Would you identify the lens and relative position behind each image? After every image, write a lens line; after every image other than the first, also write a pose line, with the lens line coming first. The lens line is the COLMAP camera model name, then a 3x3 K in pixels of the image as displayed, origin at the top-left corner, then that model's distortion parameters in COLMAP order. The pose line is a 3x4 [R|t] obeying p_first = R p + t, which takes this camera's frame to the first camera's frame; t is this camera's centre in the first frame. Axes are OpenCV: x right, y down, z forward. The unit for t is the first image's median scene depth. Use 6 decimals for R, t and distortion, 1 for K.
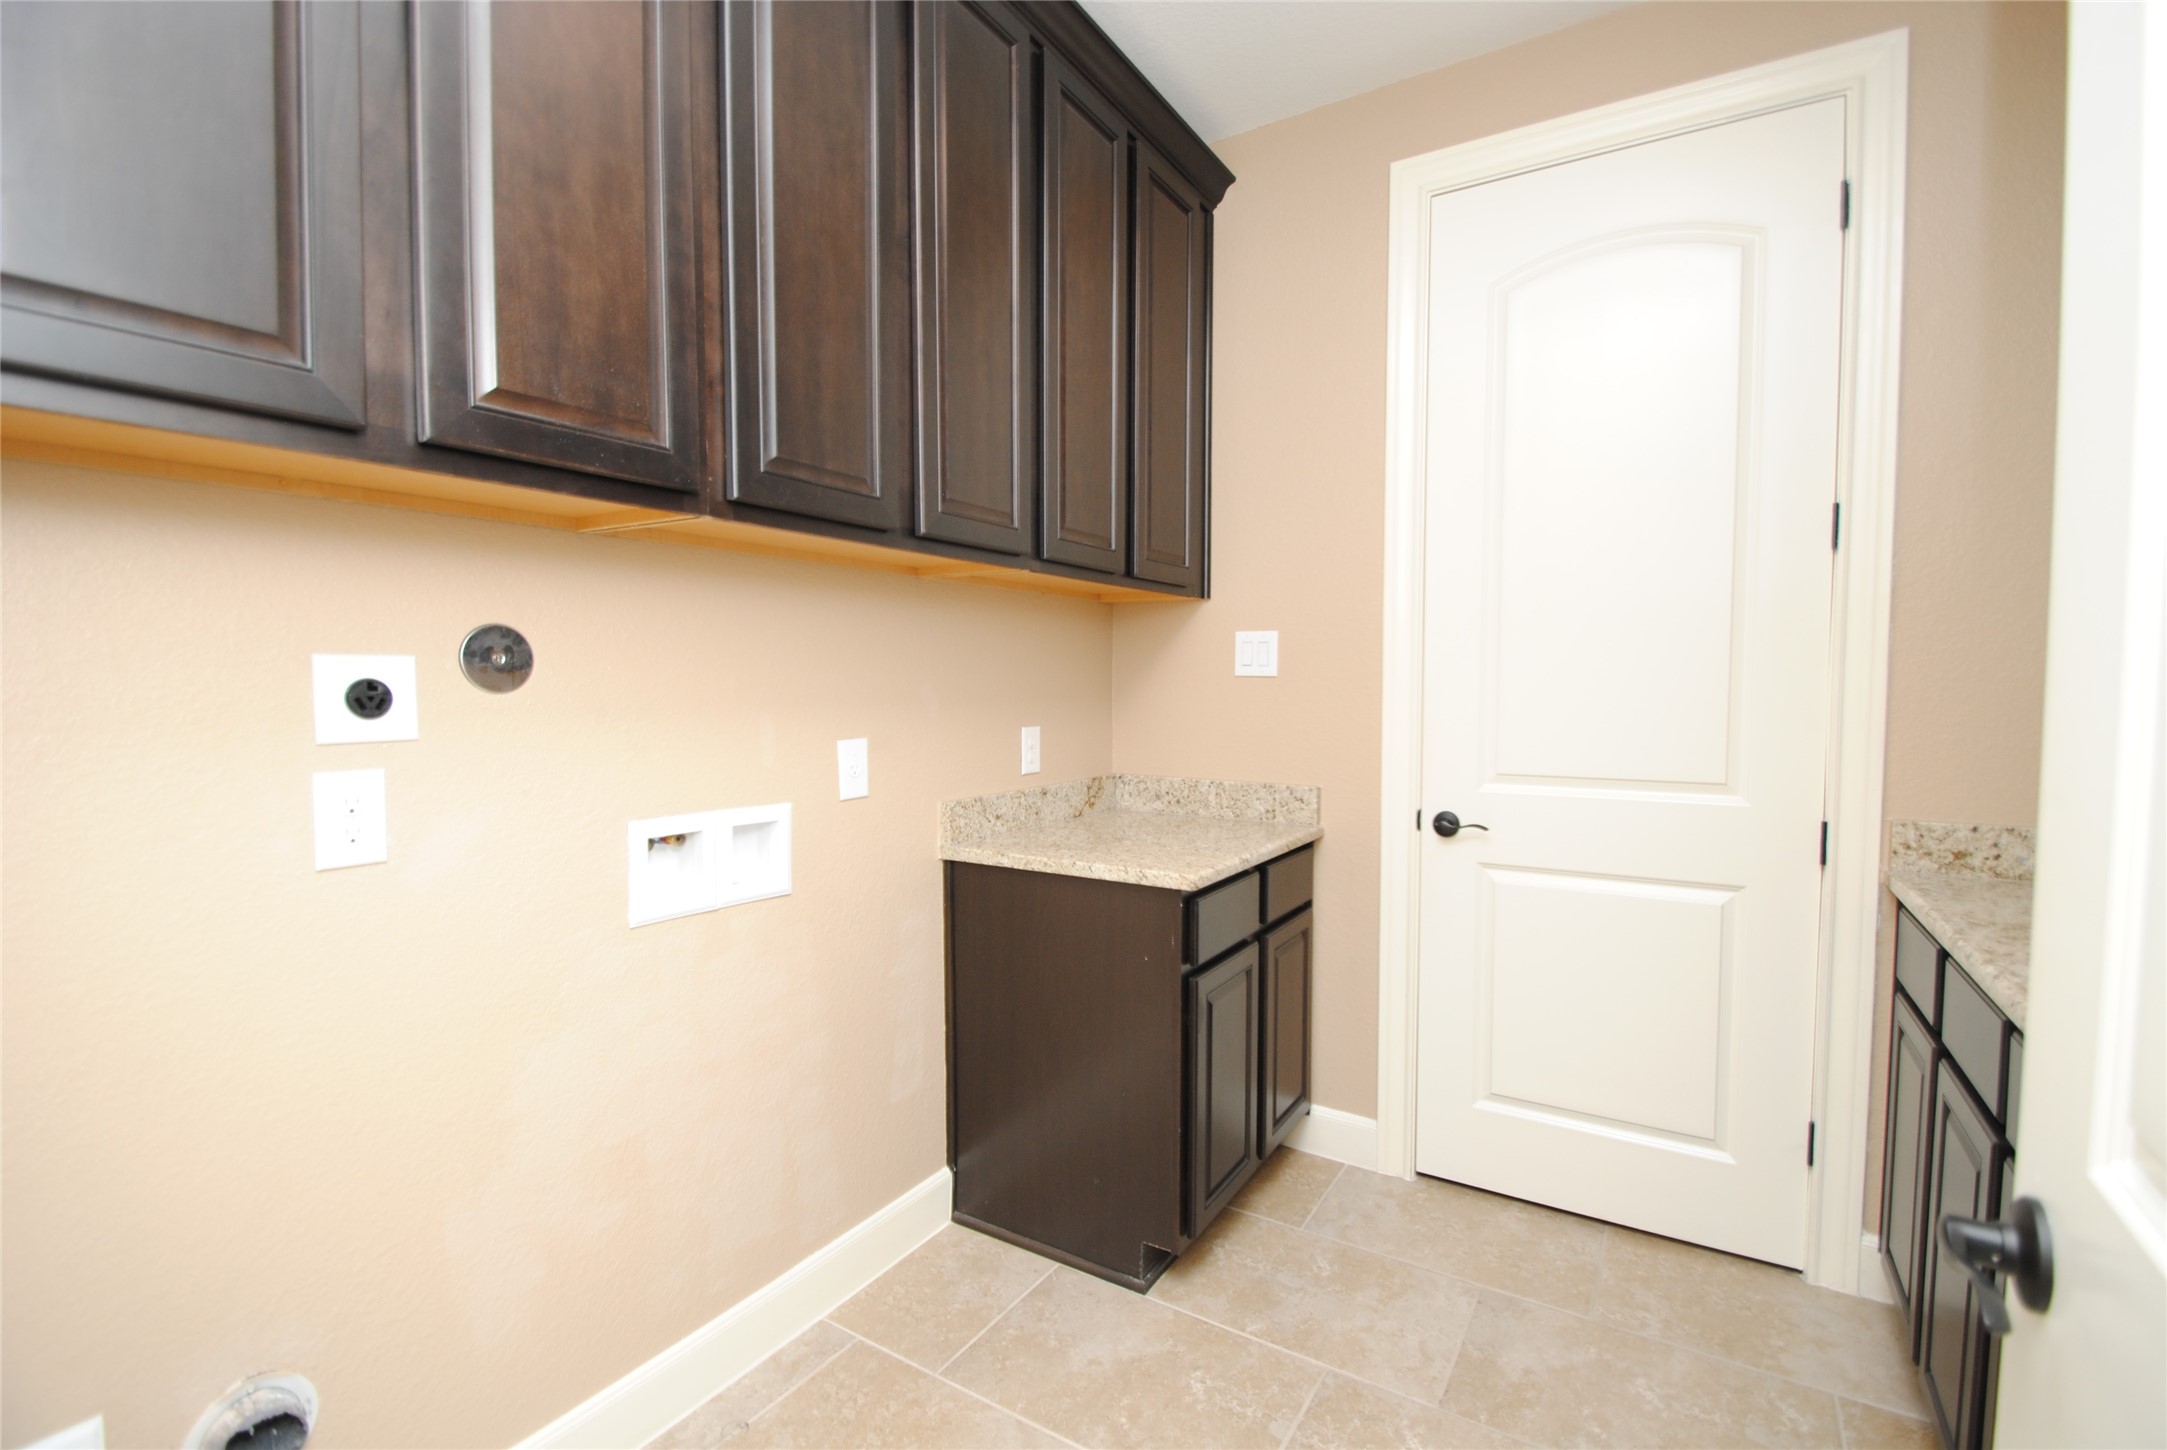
lens RADIAL K [[954.1, 0, 1086.3], [0, 954.1, 726.9], [0, 0, 1]] dist [0.012470, -0.015141]
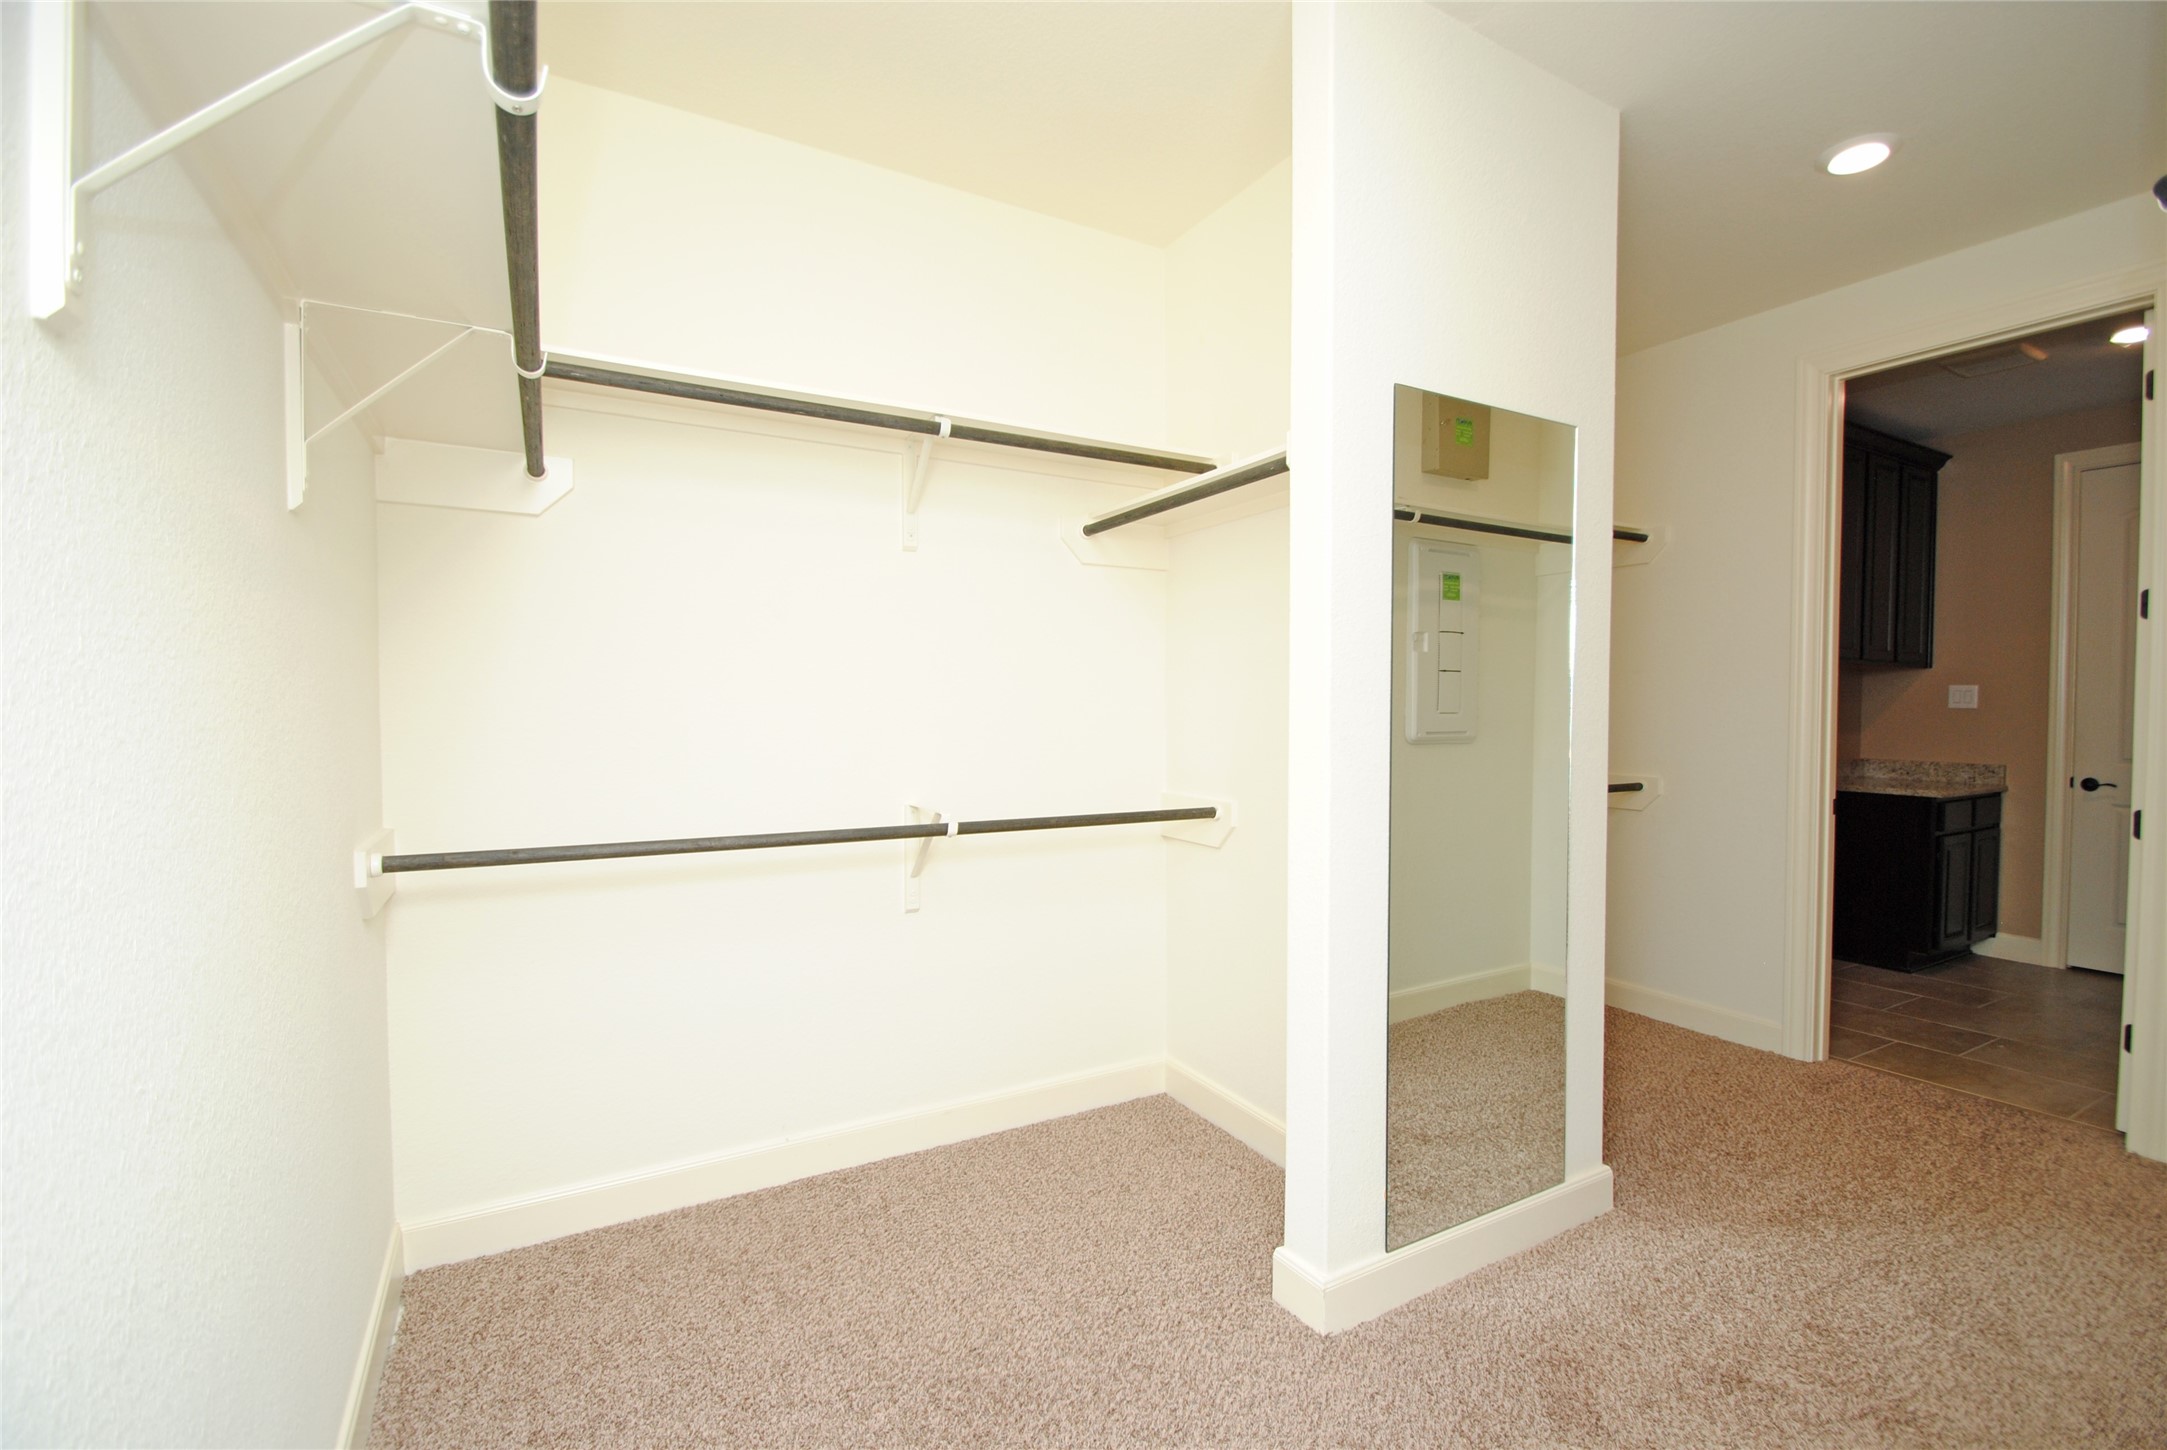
lens RADIAL K [[954.1, 0, 1083.0], [0, 954.1, 734.1], [0, 0, 1]] dist [0.012470, -0.015141]
pose [[0.883677, 0.014769, -0.467865, -0.506656], [-0.020638, 0.999759, -0.007420, 0.052072], [0.467643, 0.016213, 0.883769, -1.585756]]
